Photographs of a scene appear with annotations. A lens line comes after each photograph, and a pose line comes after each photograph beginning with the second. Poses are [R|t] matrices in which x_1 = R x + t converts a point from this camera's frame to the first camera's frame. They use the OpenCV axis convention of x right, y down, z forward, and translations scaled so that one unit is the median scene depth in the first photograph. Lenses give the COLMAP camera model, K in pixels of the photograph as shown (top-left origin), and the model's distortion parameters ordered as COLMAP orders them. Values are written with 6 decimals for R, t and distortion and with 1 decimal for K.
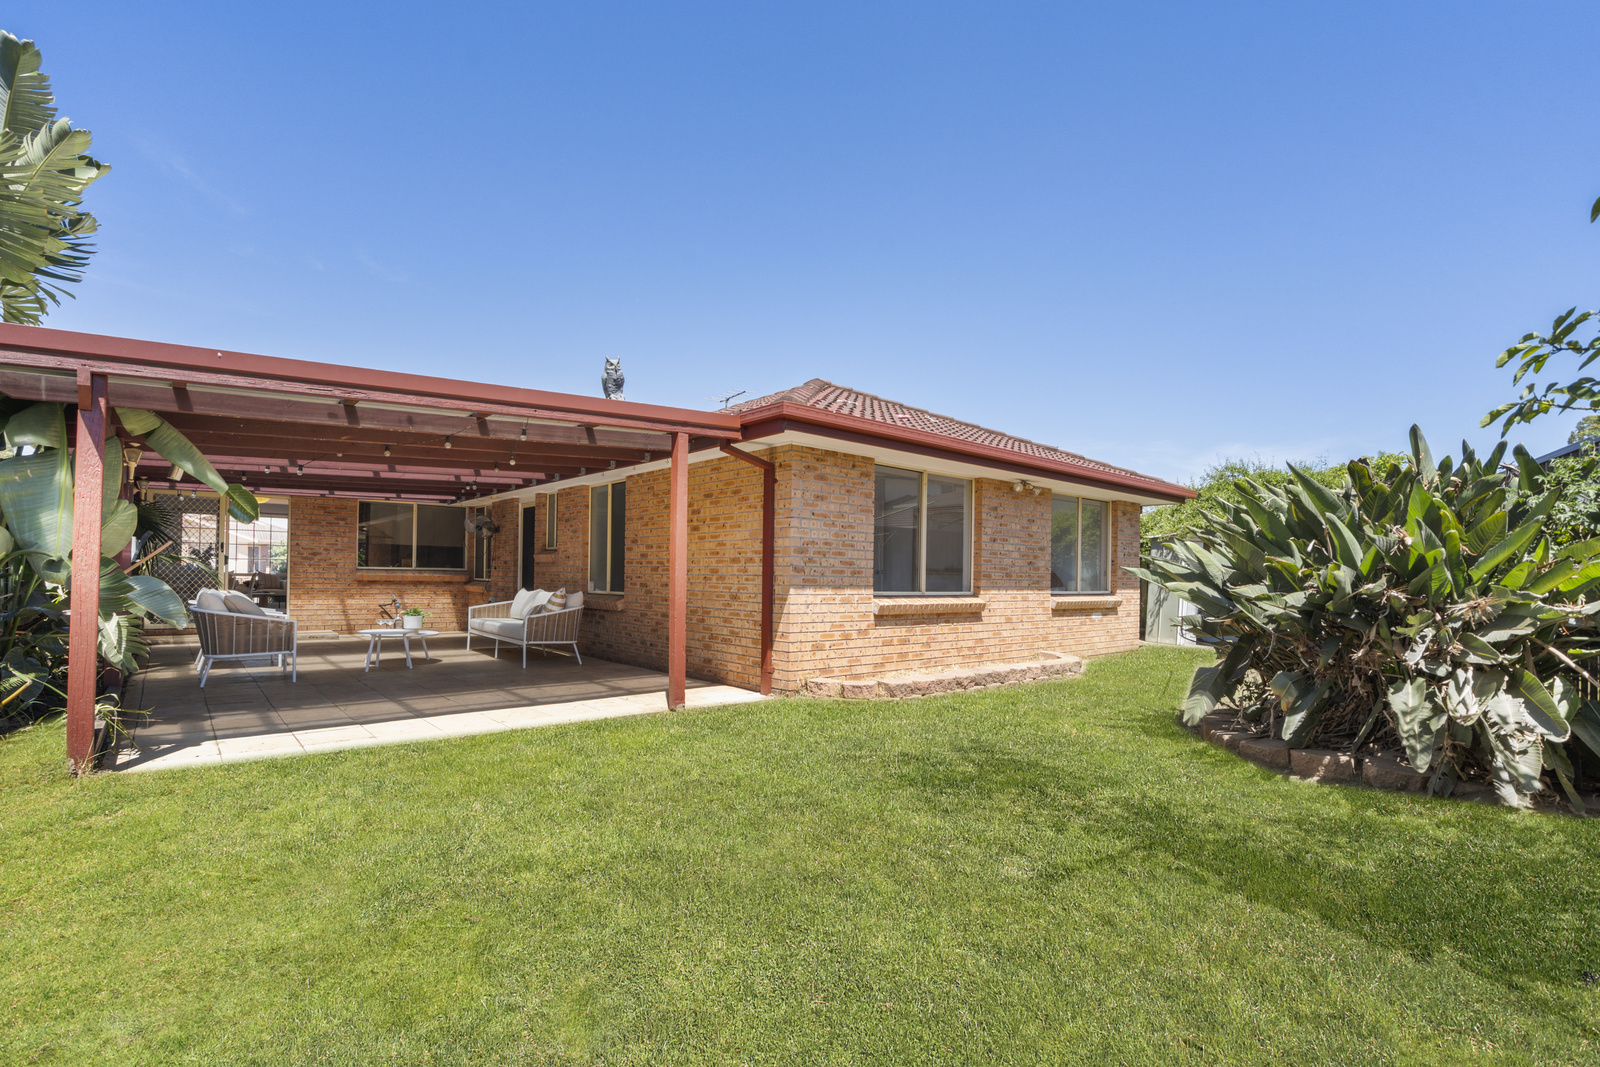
lens RADIAL K [[771.1, 0, 797.5], [0, 771.1, 562.8], [0, 0, 1]] dist [-0.000521, -0.000088]
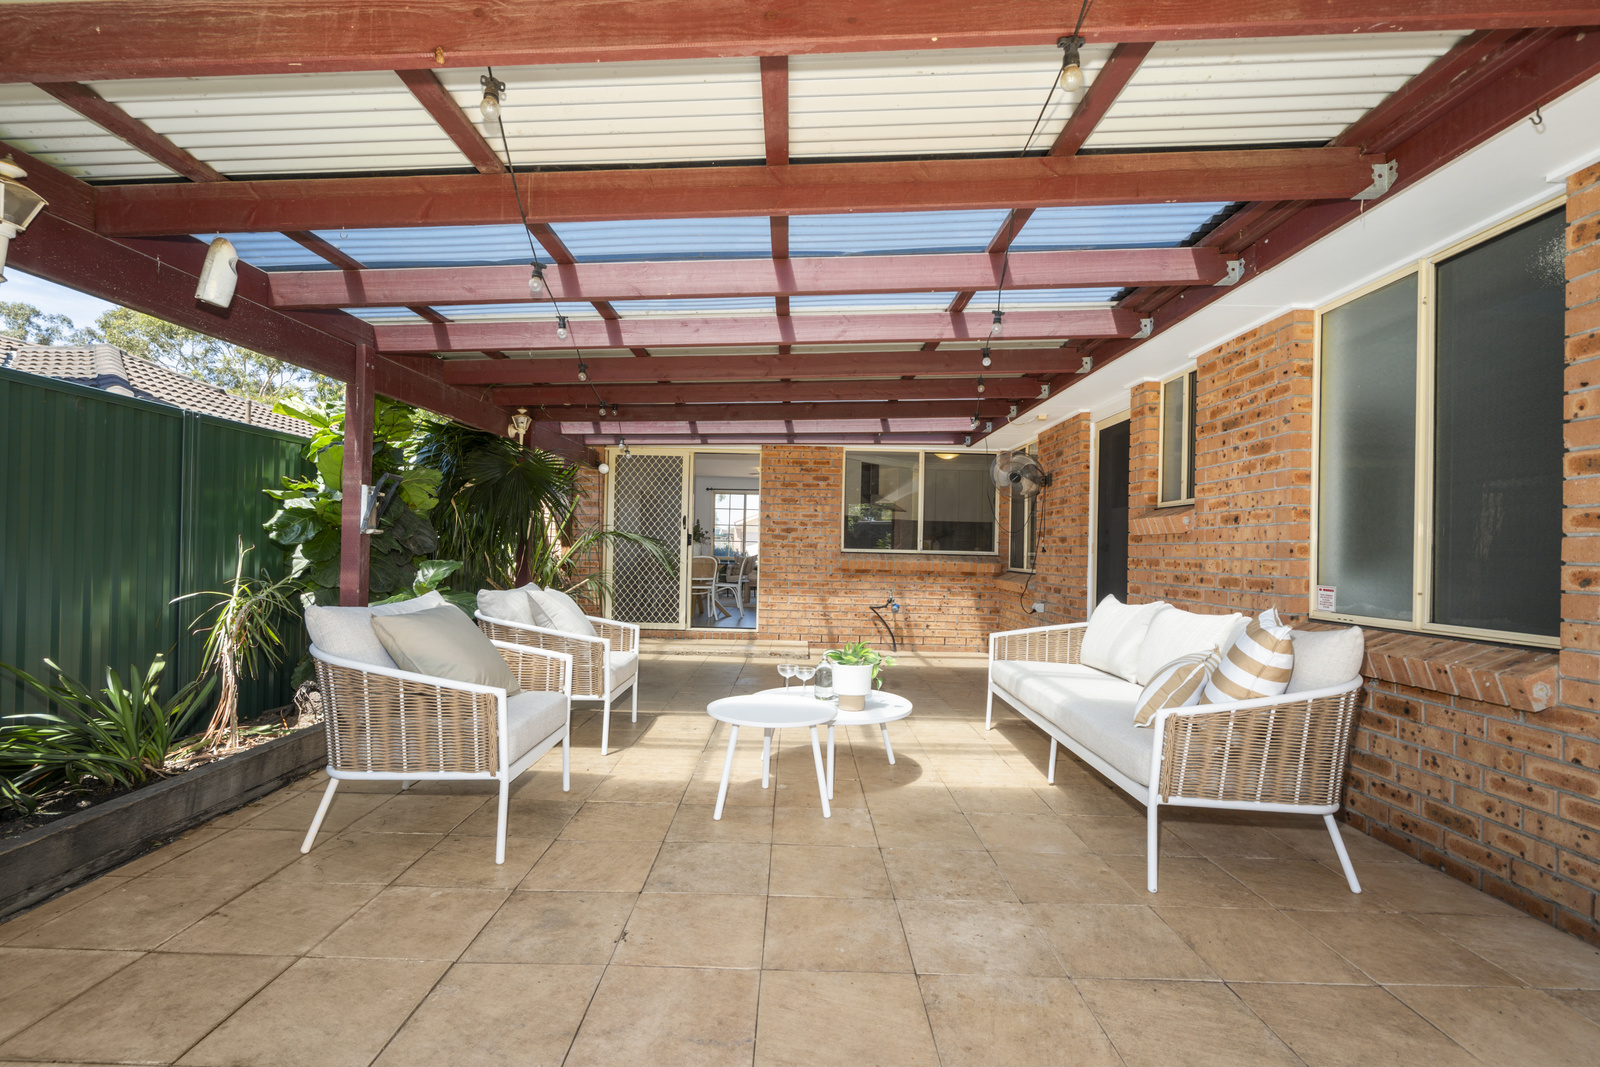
lens RADIAL K [[771.1, 0, 797.5], [0, 771.1, 562.8], [0, 0, 1]] dist [-0.000521, -0.000088]
pose [[0.782396, 0.009601, -0.622707, -0.186529], [0.000525, 0.999871, 0.016075, 0.006598], [0.622781, -0.012904, 0.782290, 0.459421]]
